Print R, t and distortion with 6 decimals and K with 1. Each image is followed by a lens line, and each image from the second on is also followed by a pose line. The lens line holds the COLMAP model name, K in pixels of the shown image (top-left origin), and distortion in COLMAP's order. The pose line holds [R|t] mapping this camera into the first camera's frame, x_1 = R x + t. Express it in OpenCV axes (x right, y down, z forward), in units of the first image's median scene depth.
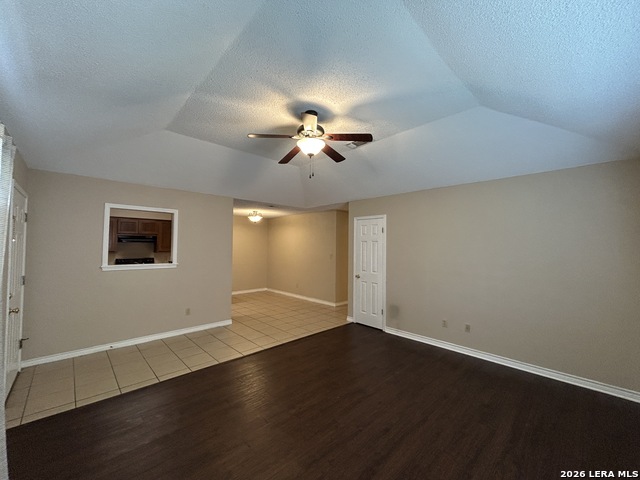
lens RADIAL K [[257.6, 0, 321.1], [0, 257.6, 231.2], [0, 0, 1]] dist [0.001018, 0.000143]
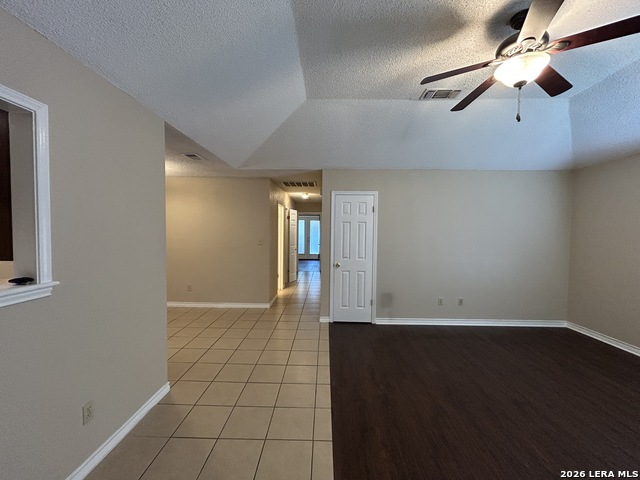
lens RADIAL K [[256.4, 0, 319.7], [0, 256.4, 236.0], [0, 0, 1]] dist [-0.010573, 0.000415]
pose [[0.714828, -0.019456, 0.699030, -0.477711], [-0.044413, 0.996332, 0.073148, 0.029254], [-0.697889, -0.083334, 0.711342, 0.501869]]
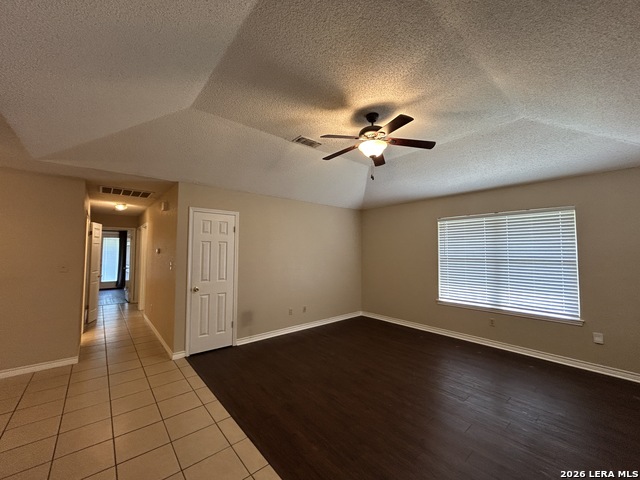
lens RADIAL K [[256.4, 0, 319.7], [0, 256.4, 236.0], [0, 0, 1]] dist [-0.010573, 0.000415]
pose [[0.064264, 0.046913, 0.996830, -0.585676], [-0.062775, 0.997106, -0.042879, 0.035880], [-0.995957, -0.059821, 0.067023, 0.646170]]
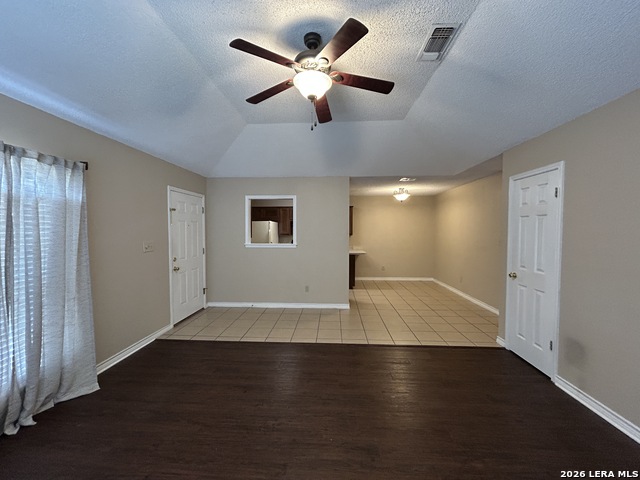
lens RADIAL K [[256.4, 0, 319.7], [0, 256.4, 236.0], [0, 0, 1]] dist [-0.010573, 0.000415]
pose [[0.679961, 0.007278, -0.733212, 0.285156], [0.051908, 0.996964, 0.058035, 0.027120], [0.731408, -0.077521, 0.677519, 0.292757]]
